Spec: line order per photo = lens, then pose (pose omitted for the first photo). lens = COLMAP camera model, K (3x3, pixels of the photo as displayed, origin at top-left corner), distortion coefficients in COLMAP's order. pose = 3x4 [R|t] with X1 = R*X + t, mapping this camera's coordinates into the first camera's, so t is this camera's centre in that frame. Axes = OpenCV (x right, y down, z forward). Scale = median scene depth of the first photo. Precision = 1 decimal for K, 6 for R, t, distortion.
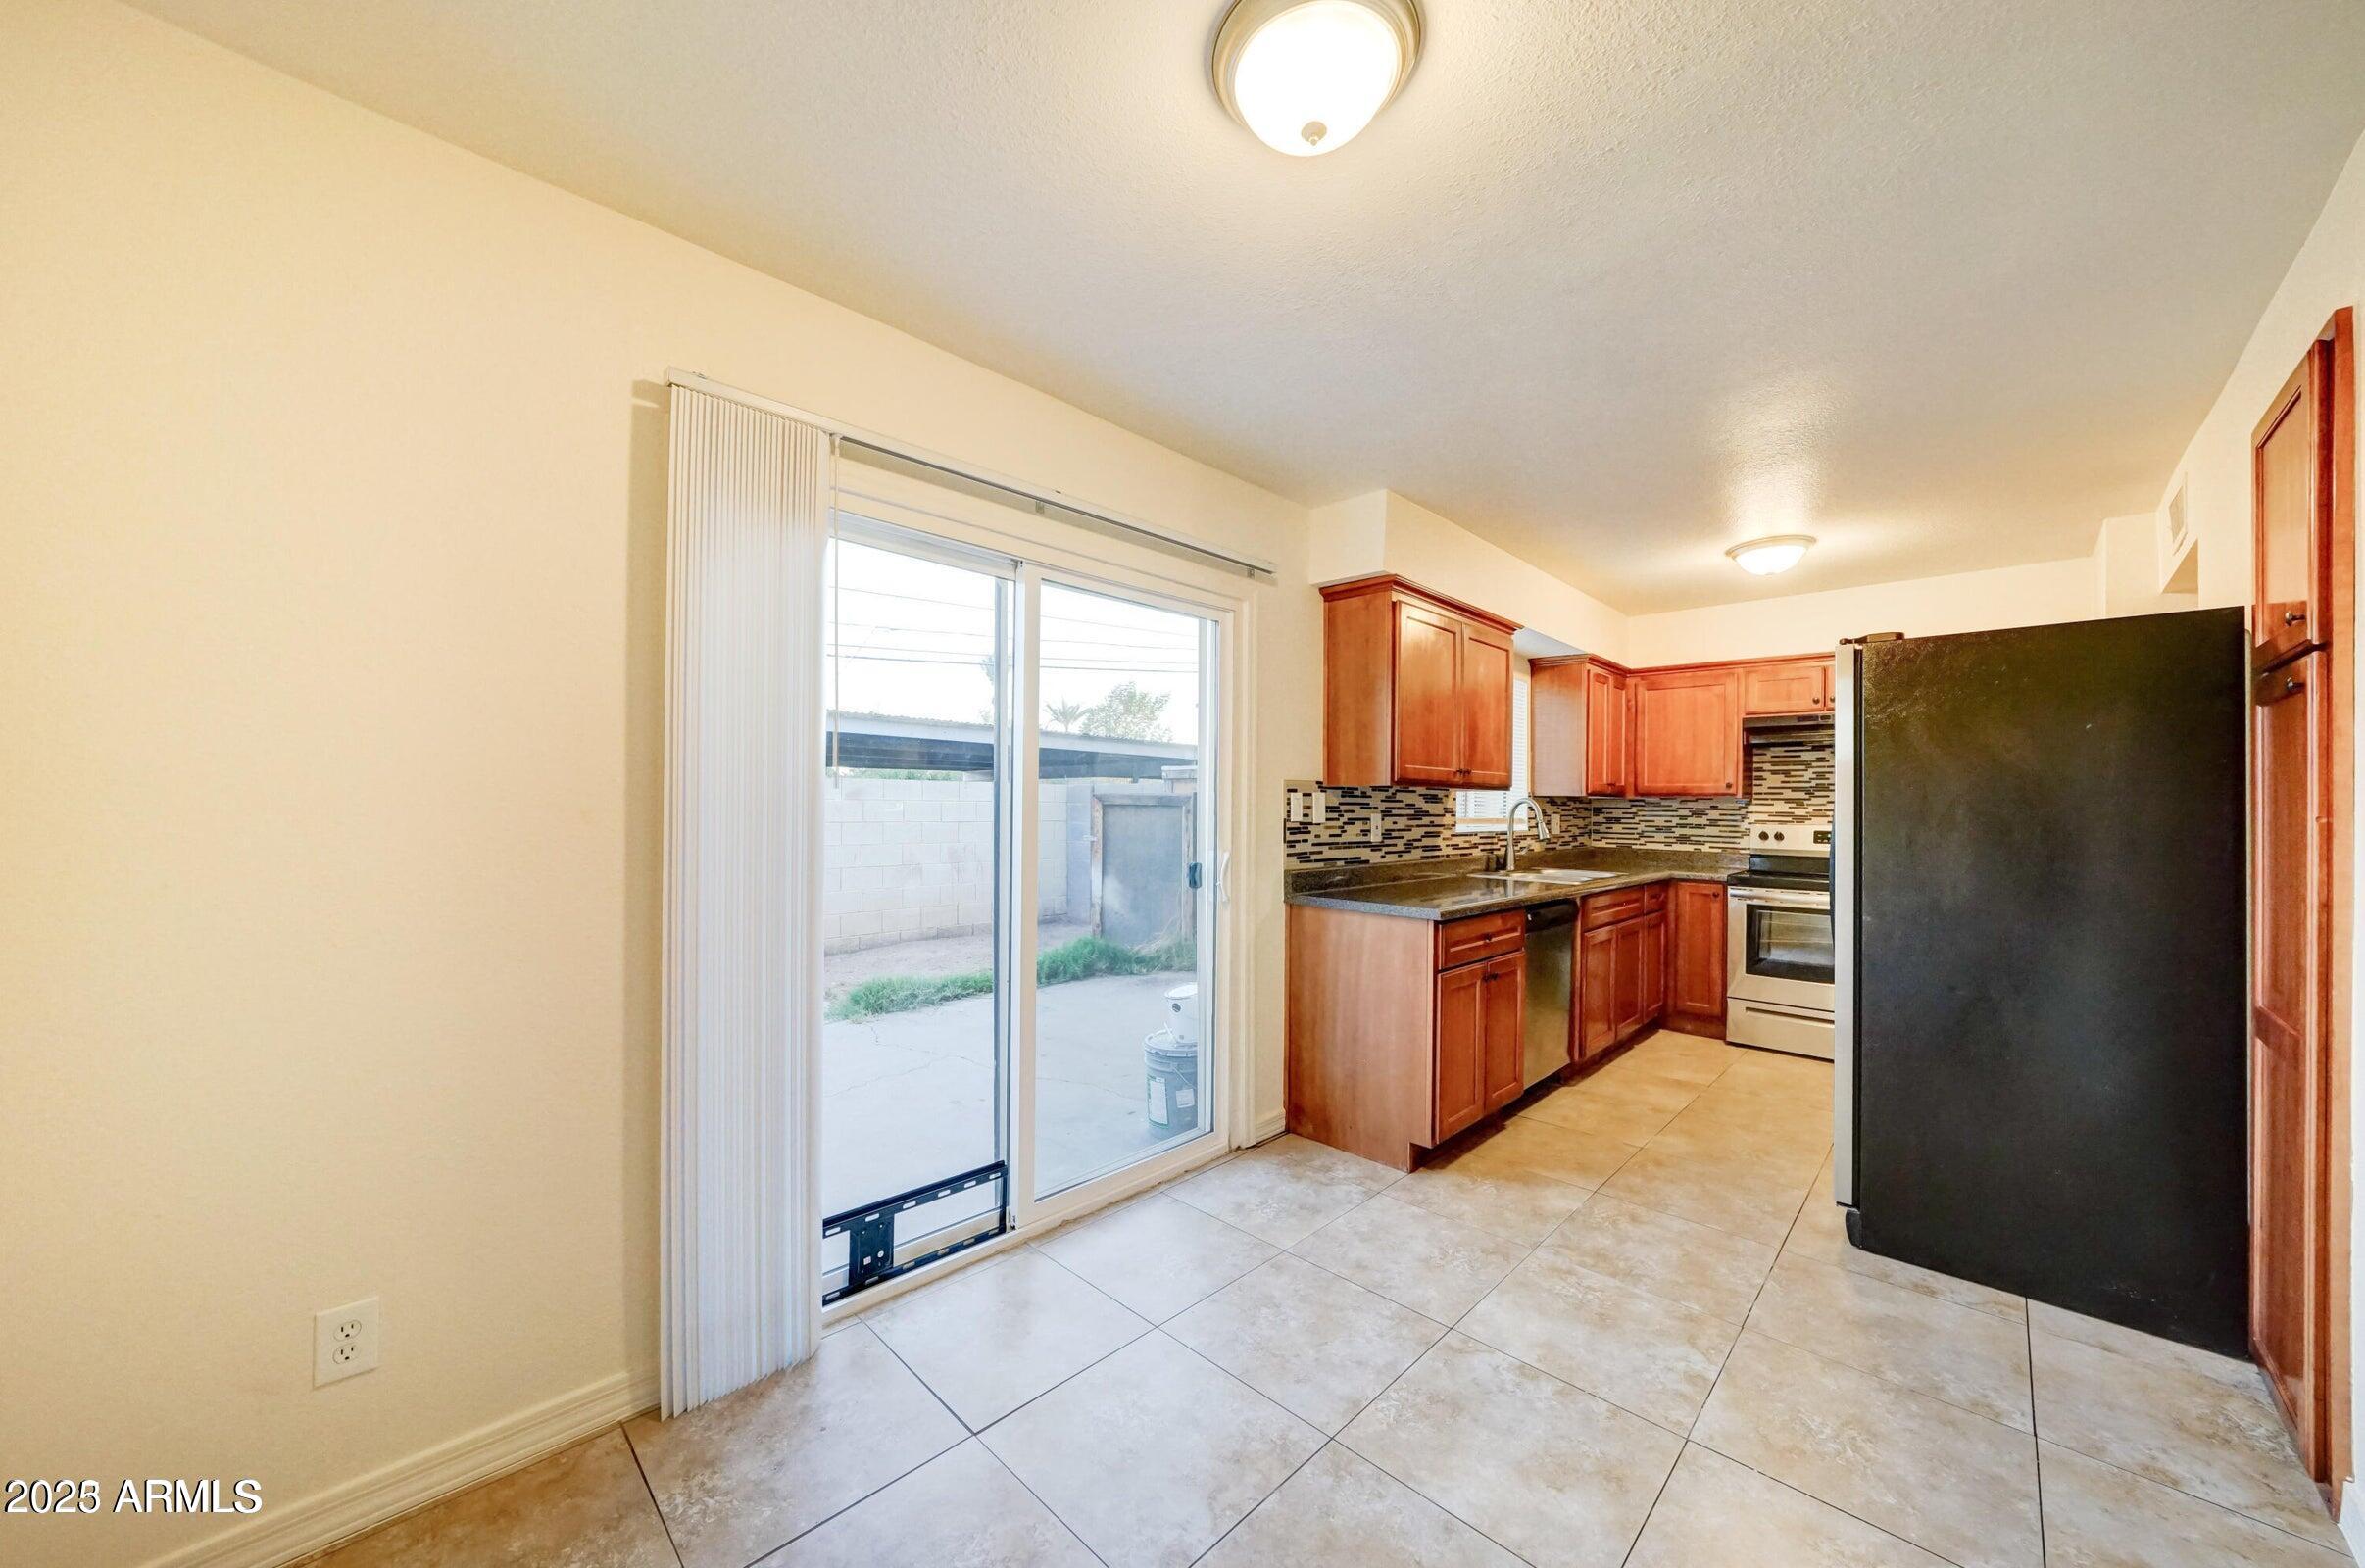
lens RADIAL K [[822.3, 0, 1187.0], [0, 822.3, 800.0], [0, 0, 1]] dist [-0.000638, -0.000022]
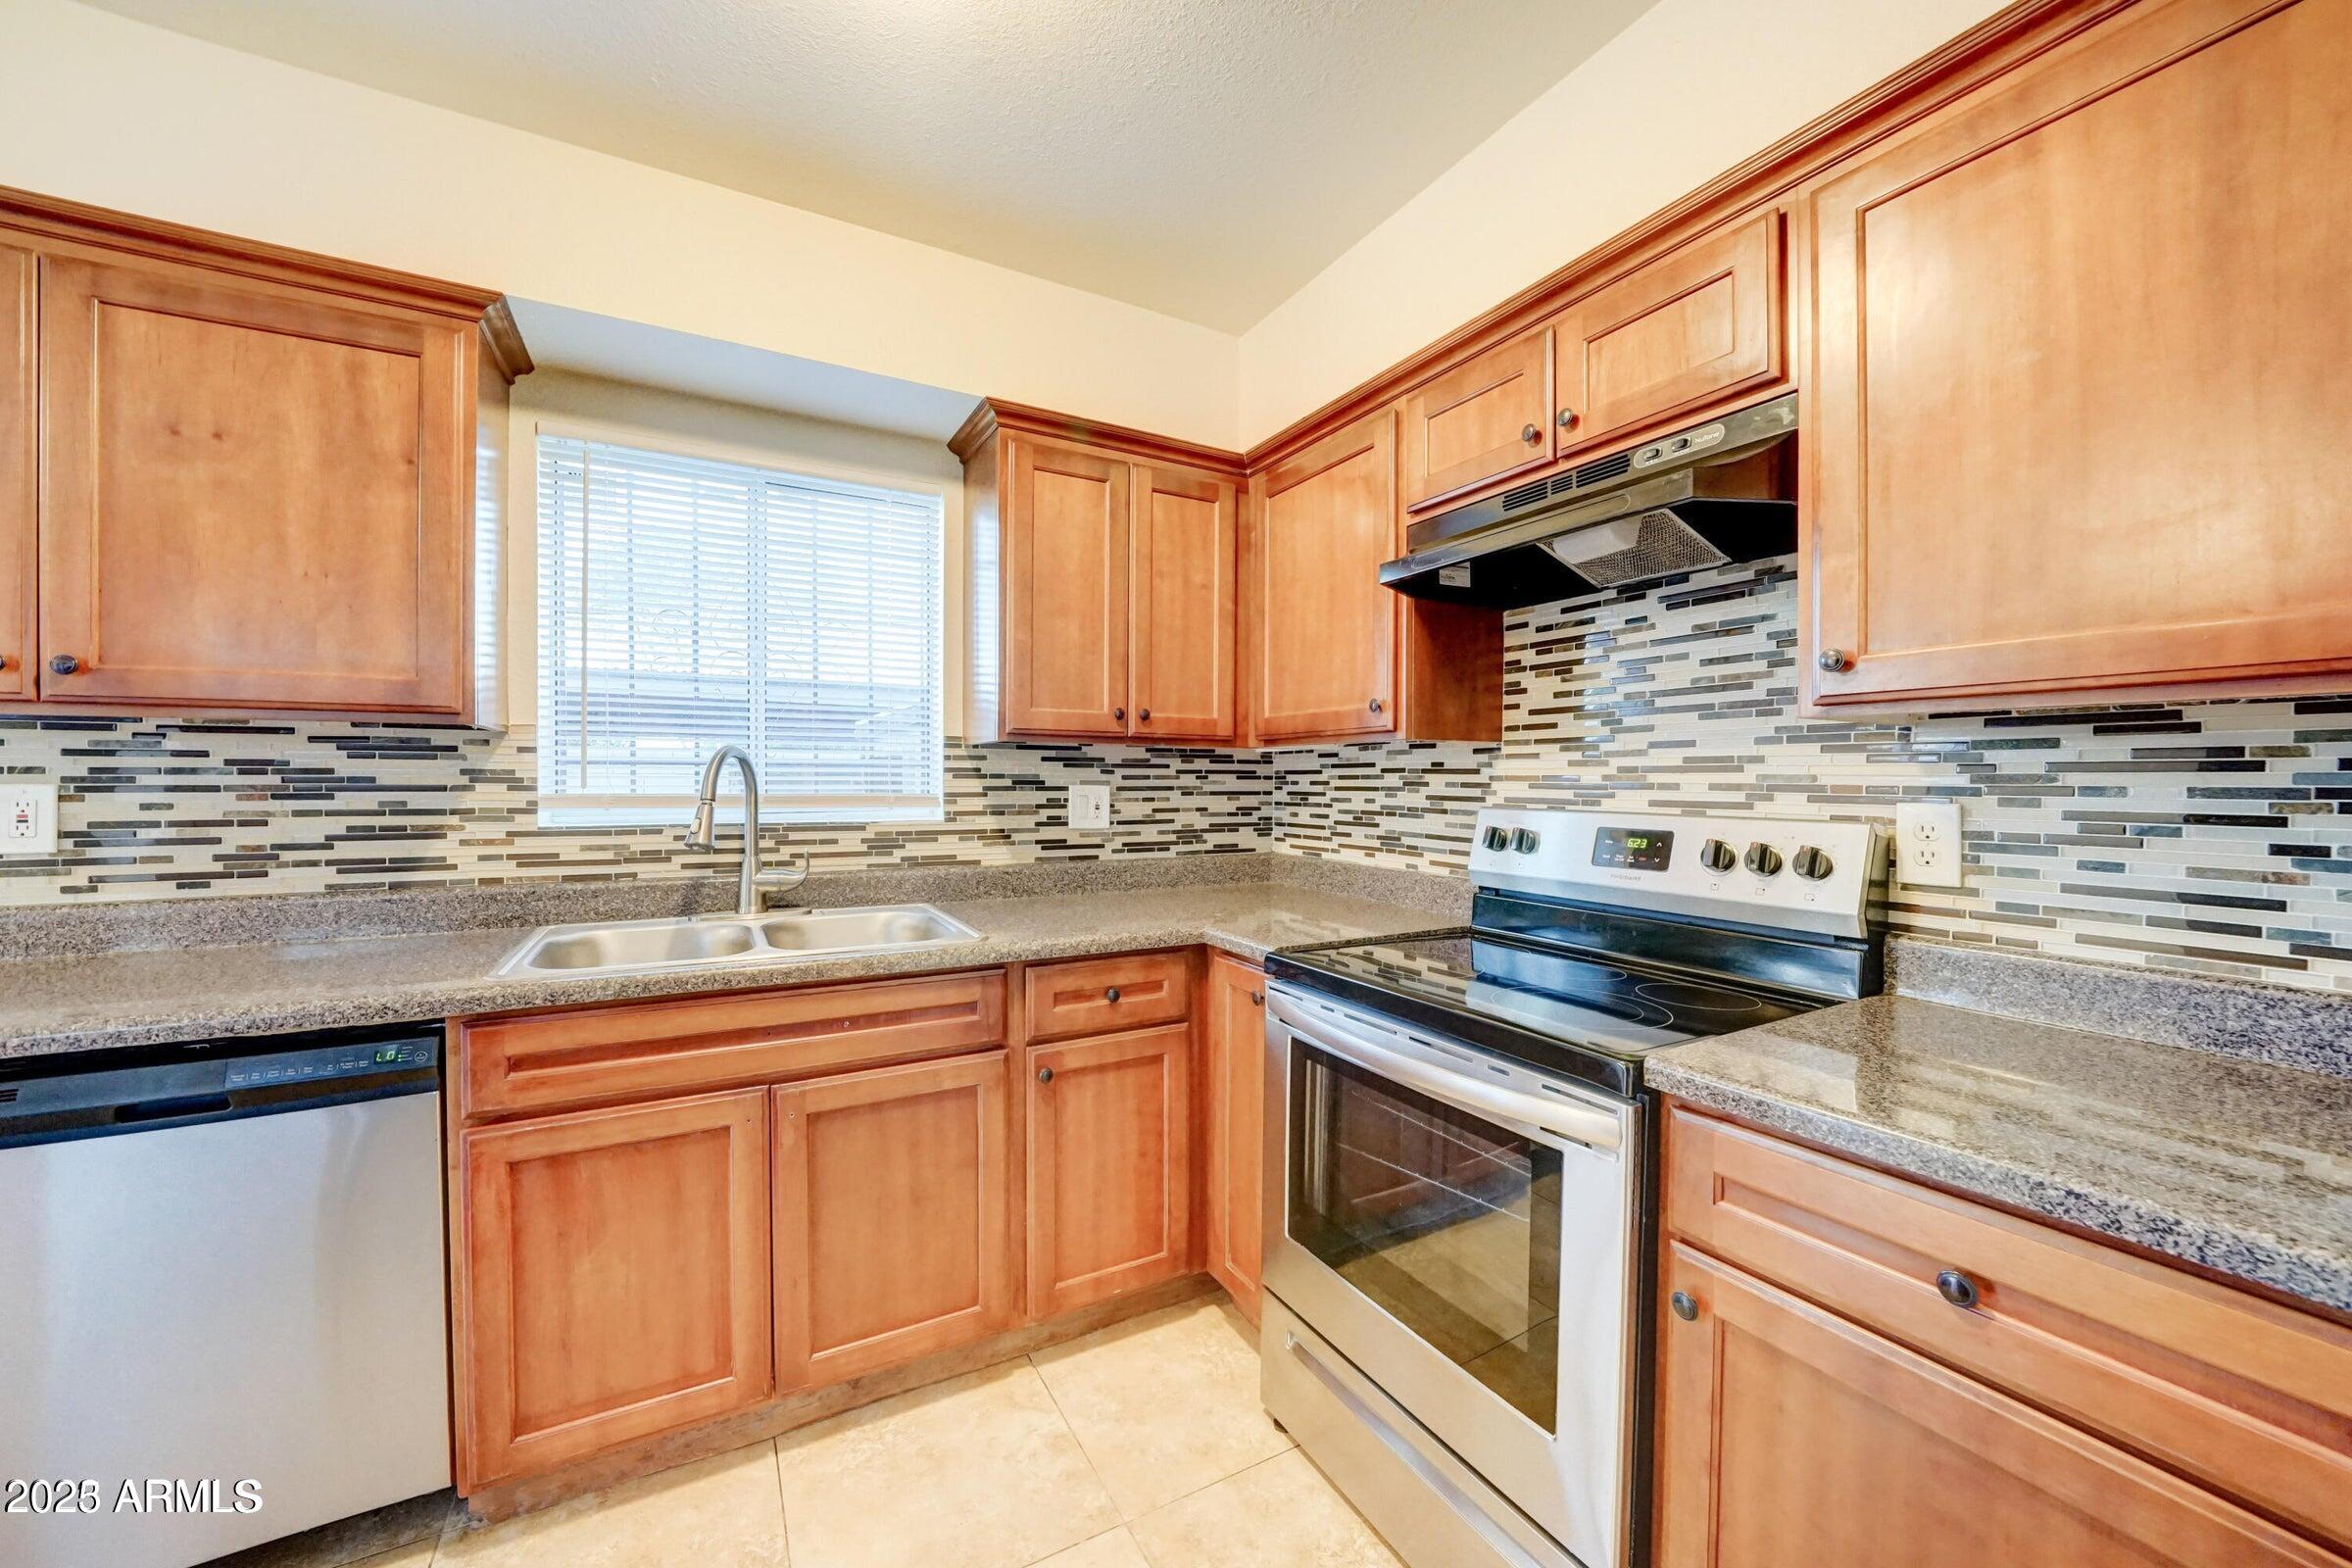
lens RADIAL K [[886.8, 0, 1170.5], [0, 886.8, 781.0], [0, 0, 1]] dist [-0.000118, 0.000006]
pose [[0.951852, -0.008248, -0.306448, 0.675023], [0.009634, 0.999949, 0.003009, 0.014124], [0.306407, -0.005816, 0.951883, 0.559892]]
